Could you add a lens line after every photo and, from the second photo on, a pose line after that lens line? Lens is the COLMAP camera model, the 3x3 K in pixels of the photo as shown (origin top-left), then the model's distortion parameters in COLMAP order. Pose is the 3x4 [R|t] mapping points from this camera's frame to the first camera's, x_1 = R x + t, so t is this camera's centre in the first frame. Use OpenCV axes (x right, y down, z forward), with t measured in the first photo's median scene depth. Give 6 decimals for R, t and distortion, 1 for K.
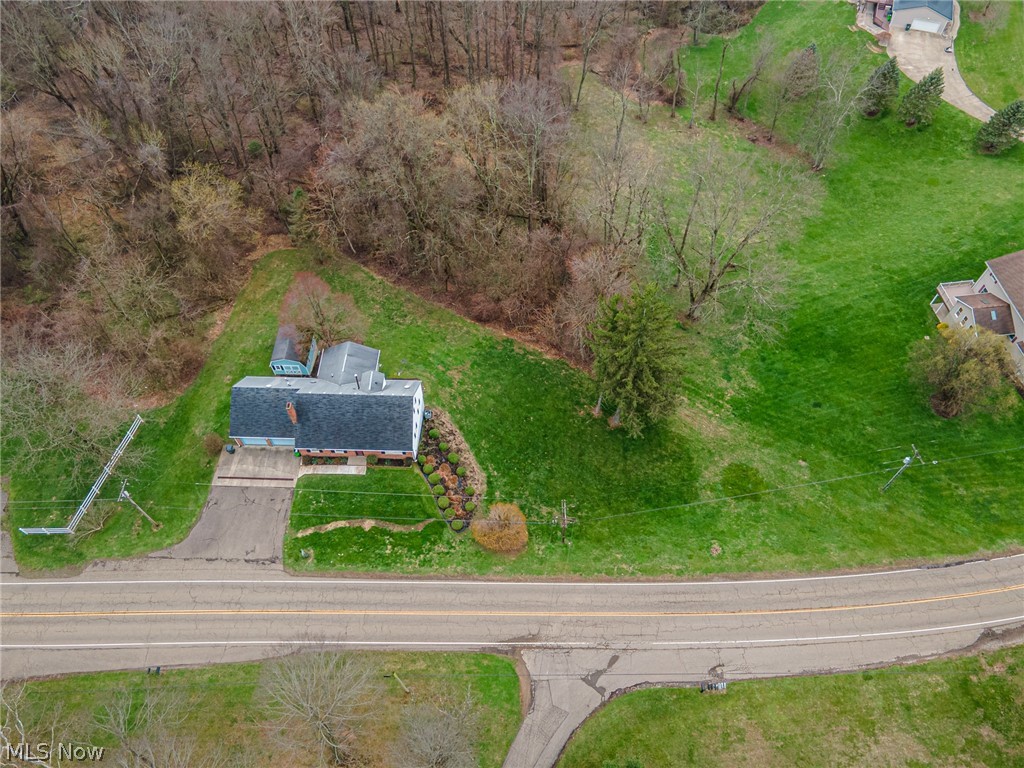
lens RADIAL K [[735.1, 0, 512.0], [0, 735.1, 384.0], [0, 0, 1]] dist [0.034963, -0.001045]
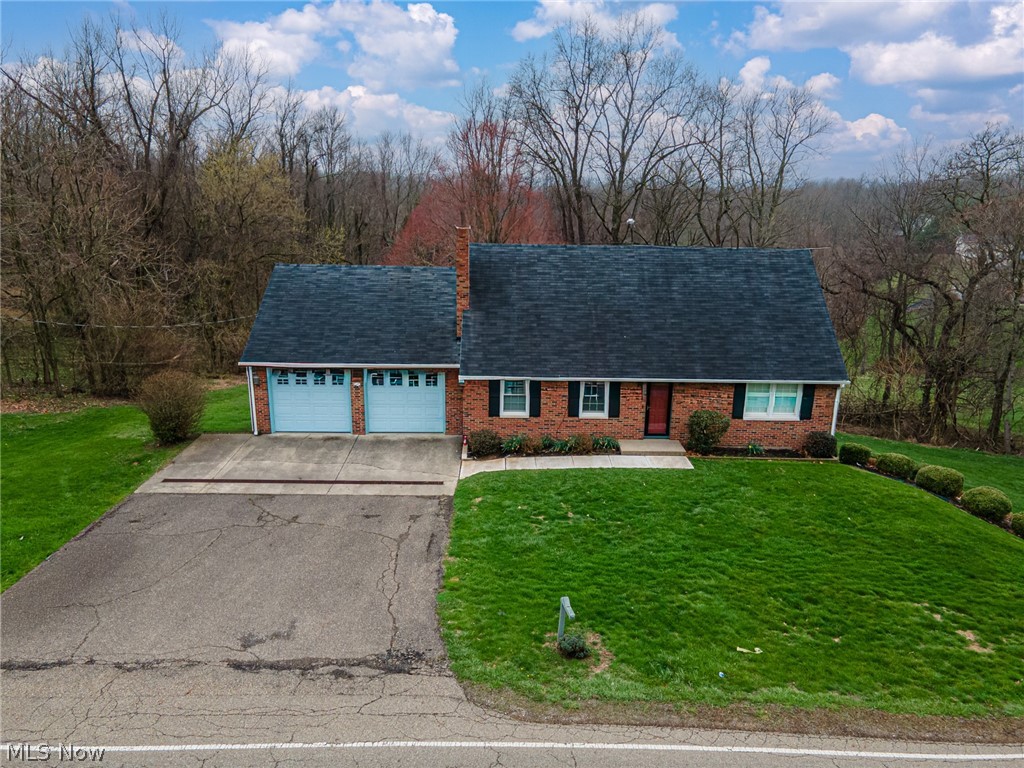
lens RADIAL K [[735.1, 0, 512.0], [0, 735.1, 384.0], [0, 0, 1]] dist [0.034963, -0.001045]
pose [[0.998587, 0.006889, 0.052697, -0.291019], [0.029779, 0.748744, -0.662190, 0.290995], [-0.044018, 0.662823, 0.747481, 0.784523]]
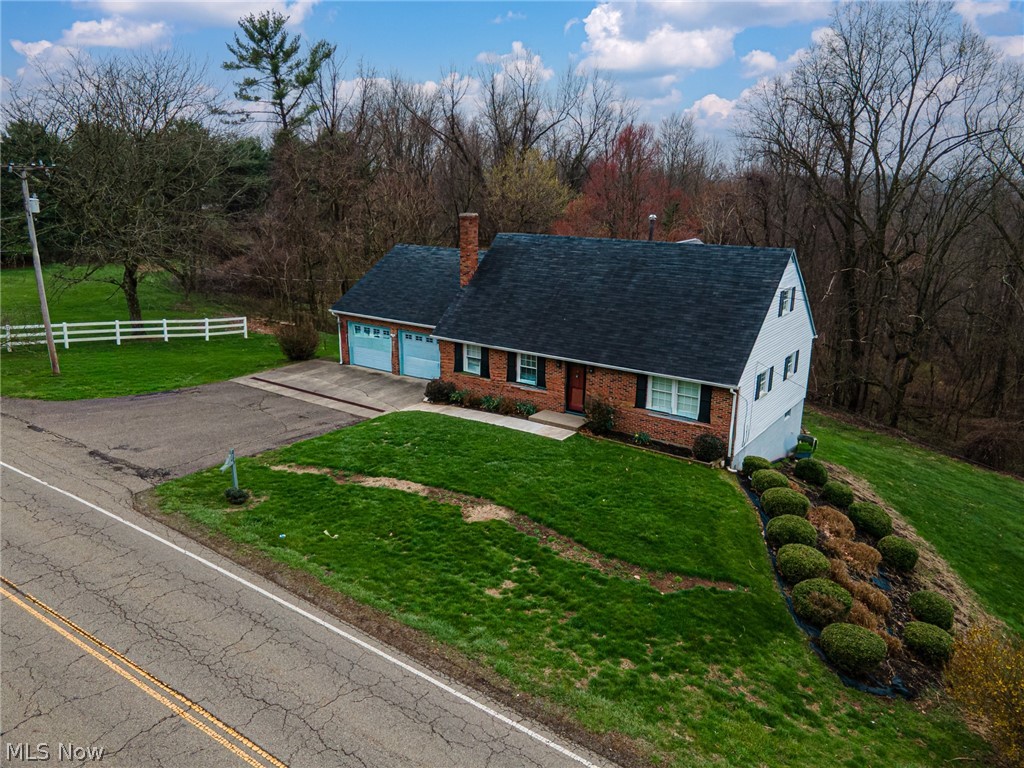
lens RADIAL K [[735.5, 0, 527.2], [0, 735.5, 383.4], [0, 0, 1]] dist [0.038239, -0.000170]
pose [[0.840511, 0.158050, -0.518229, -0.054907], [-0.461516, 0.709897, -0.532023, 0.284260], [0.283803, 0.686342, 0.669619, 0.786559]]
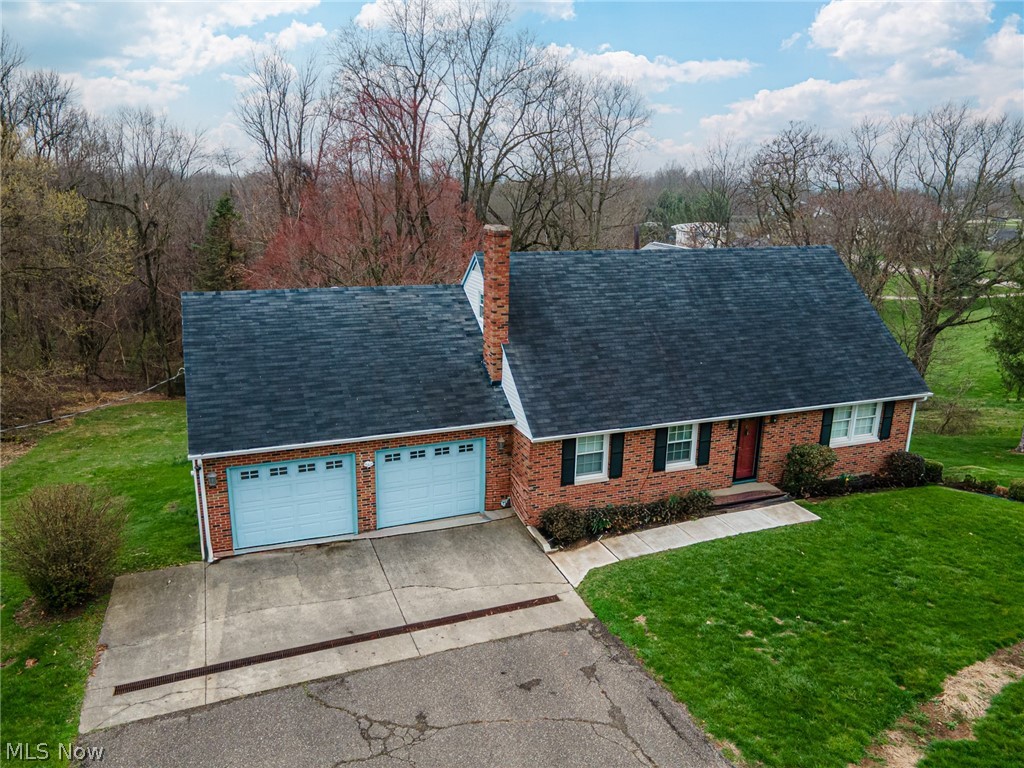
lens RADIAL K [[744.8, 0, 512.0], [0, 744.8, 384.0], [0, 0, 1]] dist [0.030575, 0.032296]
pose [[0.915188, -0.086201, 0.393702, -0.387857], [0.325152, 0.735108, -0.594888, 0.205417], [-0.238134, 0.672447, 0.700790, 0.844861]]
